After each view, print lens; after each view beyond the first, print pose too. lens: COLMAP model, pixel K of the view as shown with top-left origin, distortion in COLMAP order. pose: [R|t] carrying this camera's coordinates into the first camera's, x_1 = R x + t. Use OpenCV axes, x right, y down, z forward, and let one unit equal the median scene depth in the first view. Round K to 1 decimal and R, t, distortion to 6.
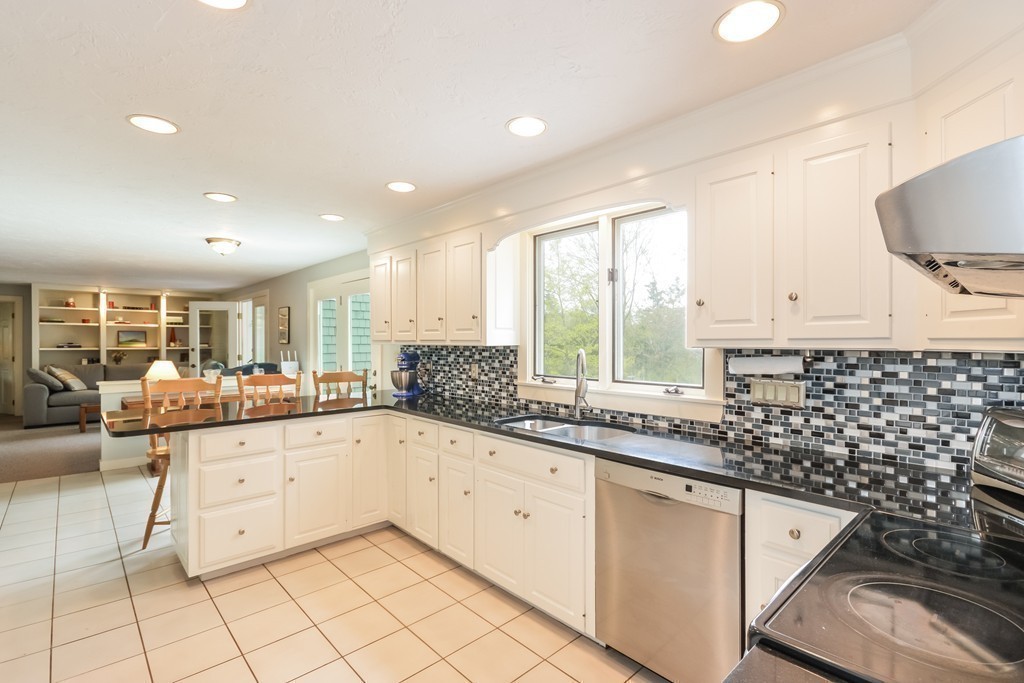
lens RADIAL K [[476.1, 0, 520.6], [0, 476.1, 341.6], [0, 0, 1]] dist [-0.005462, 0.000947]
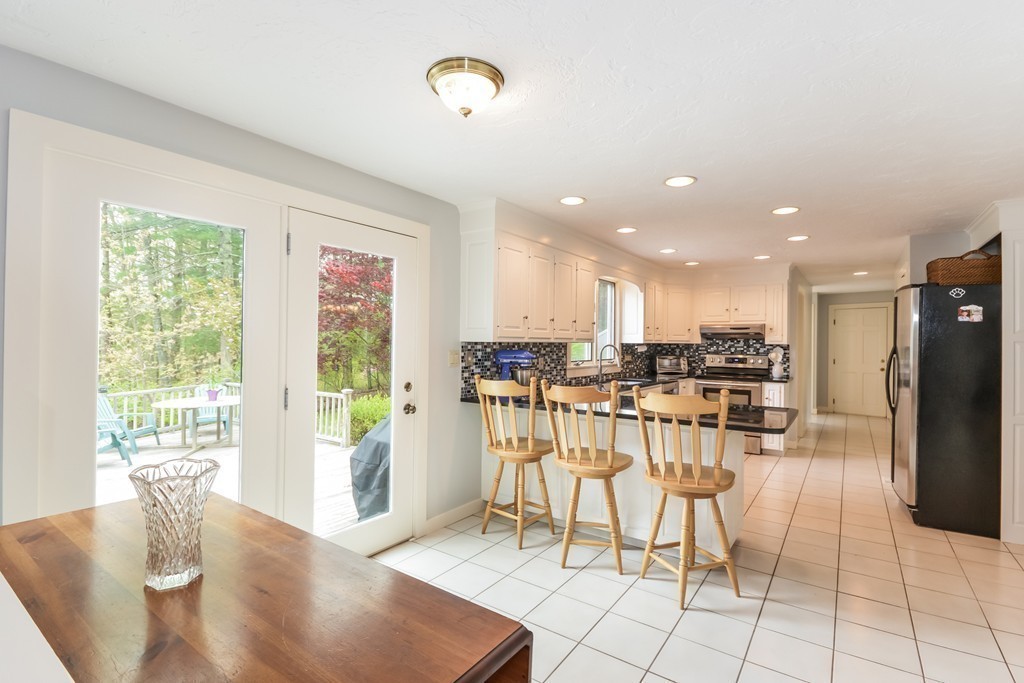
lens RADIAL K [[476.1, 0, 519.4], [0, 476.1, 344.0], [0, 0, 1]] dist [-0.005462, 0.000947]
pose [[-0.188516, -0.002147, 0.982068, -1.685548], [-0.002057, 0.999996, 0.001791, 0.013100], [-0.982068, -0.001683, -0.188519, 1.691388]]
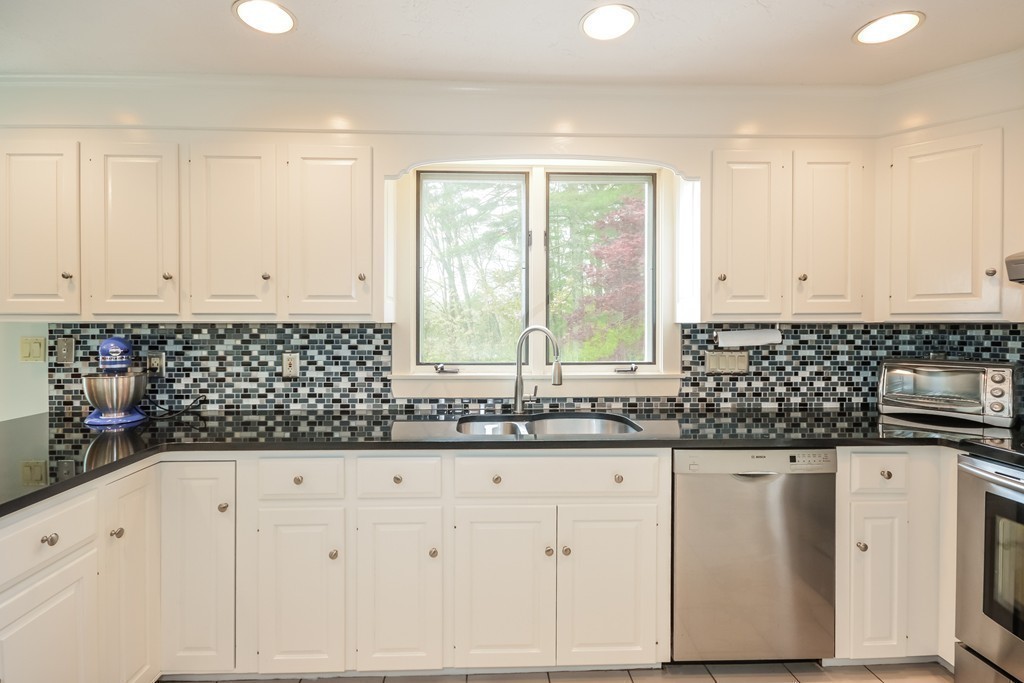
lens RADIAL K [[476.1, 0, 509.8], [0, 476.1, 332.7], [0, 0, 1]] dist [-0.005462, 0.000947]
pose [[0.659420, -0.010993, 0.751694, -0.495028], [0.001484, 0.999910, 0.013321, 0.016188], [-0.751773, -0.007669, 0.659377, 0.491132]]
